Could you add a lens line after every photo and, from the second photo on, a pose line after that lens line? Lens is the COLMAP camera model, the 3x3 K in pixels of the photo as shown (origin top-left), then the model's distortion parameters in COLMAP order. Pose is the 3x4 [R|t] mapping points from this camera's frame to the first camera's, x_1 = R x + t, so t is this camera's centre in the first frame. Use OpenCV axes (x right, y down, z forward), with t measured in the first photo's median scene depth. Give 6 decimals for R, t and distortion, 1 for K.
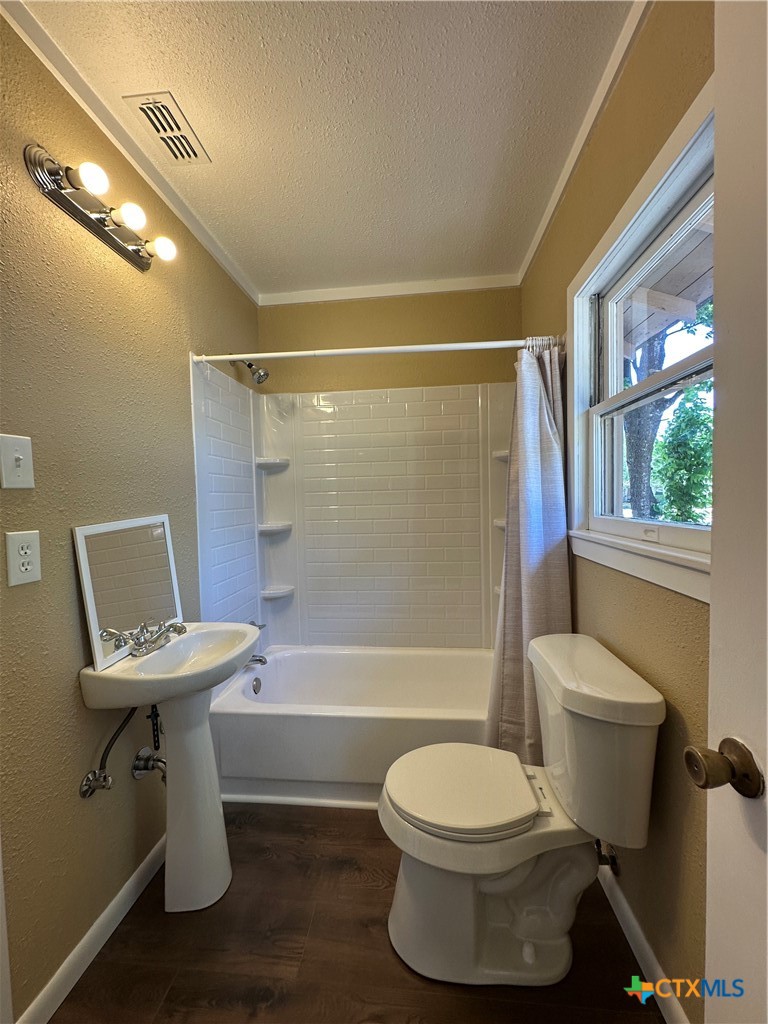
lens RADIAL K [[412.9, 0, 384.9], [0, 412.9, 514.4], [0, 0, 1]] dist [-0.003820, 0.001867]
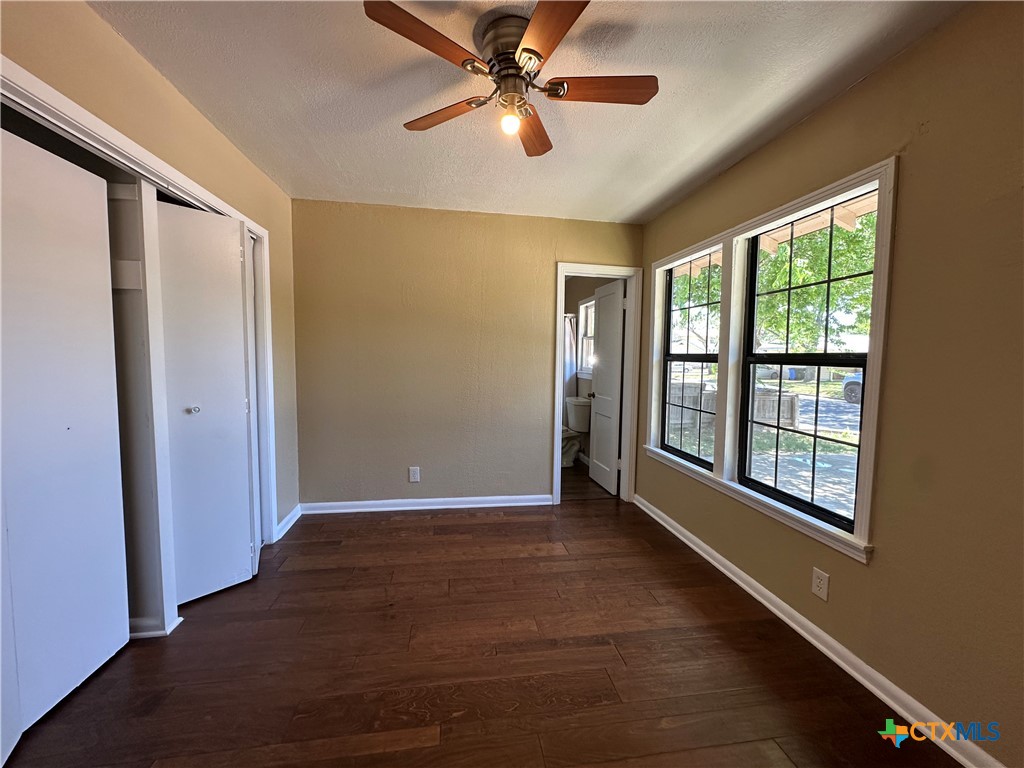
lens RADIAL K [[412.9, 0, 510.6], [0, 412.9, 385.3], [0, 0, 1]] dist [-0.003820, 0.001867]
pose [[0.968981, 0.025352, 0.245833, -1.018017], [-0.030619, 0.999376, 0.017626, 0.114442], [-0.245232, -0.024606, 0.969152, -2.404121]]
